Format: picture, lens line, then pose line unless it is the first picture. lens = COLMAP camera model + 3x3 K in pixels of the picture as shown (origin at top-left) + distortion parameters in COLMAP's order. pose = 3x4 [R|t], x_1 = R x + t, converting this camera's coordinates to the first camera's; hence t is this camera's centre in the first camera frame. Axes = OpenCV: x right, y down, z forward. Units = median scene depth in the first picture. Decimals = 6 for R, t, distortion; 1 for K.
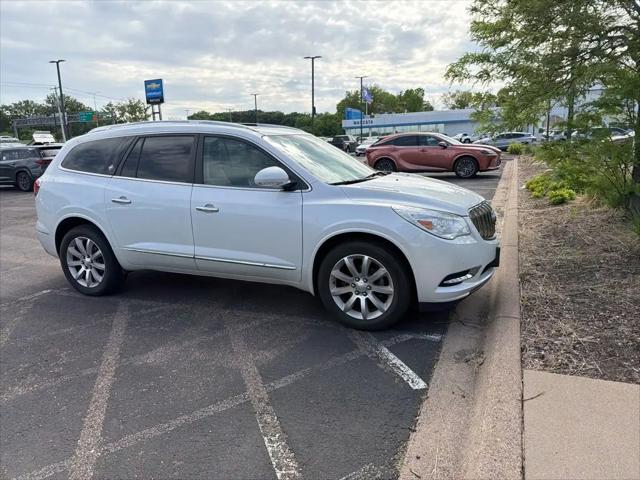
lens RADIAL K [[451.0, 0, 315.0], [0, 451.0, 237.0], [0, 0, 1]] dist [0.030660, -0.040025]
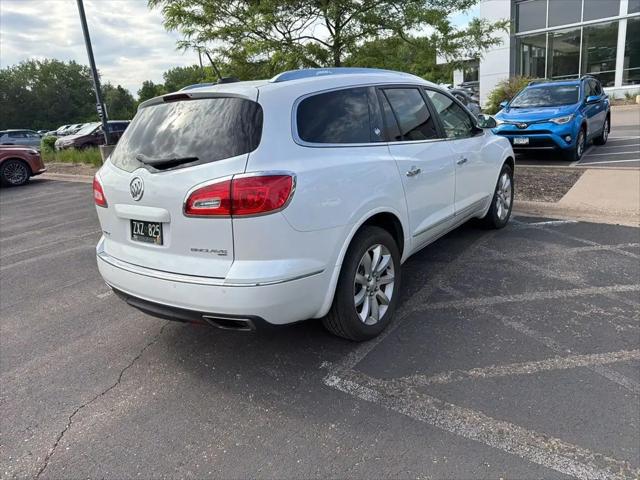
lens RADIAL K [[451.0, 0, 316.3], [0, 451.0, 237.0], [0, 0, 1]] dist [0.030660, -0.040025]
pose [[0.244142, -0.244369, 0.938445, -1.253747], [0.266351, 0.947408, 0.177410, -0.161105], [-0.932444, 0.206643, 0.296390, 0.997084]]
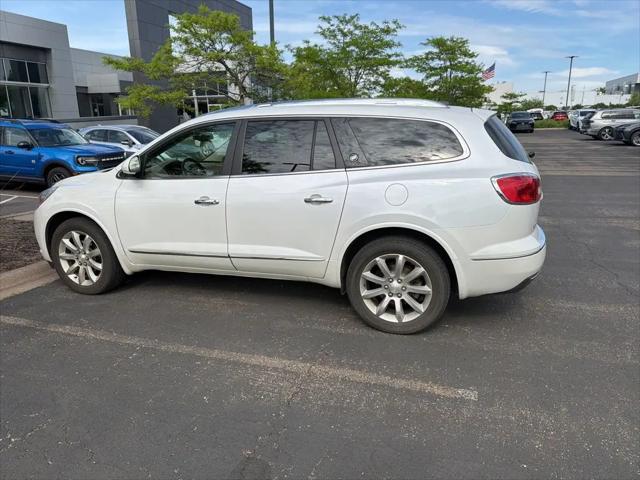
lens RADIAL K [[451.0, 0, 314.4], [0, 451.0, 235.4], [0, 0, 1]] dist [0.030660, -0.040025]
pose [[-0.996668, 0.062430, -0.052498, -0.220359], [0.034006, 0.903019, 0.428252, -0.470674], [0.074142, 0.425040, -0.902133, 2.227977]]
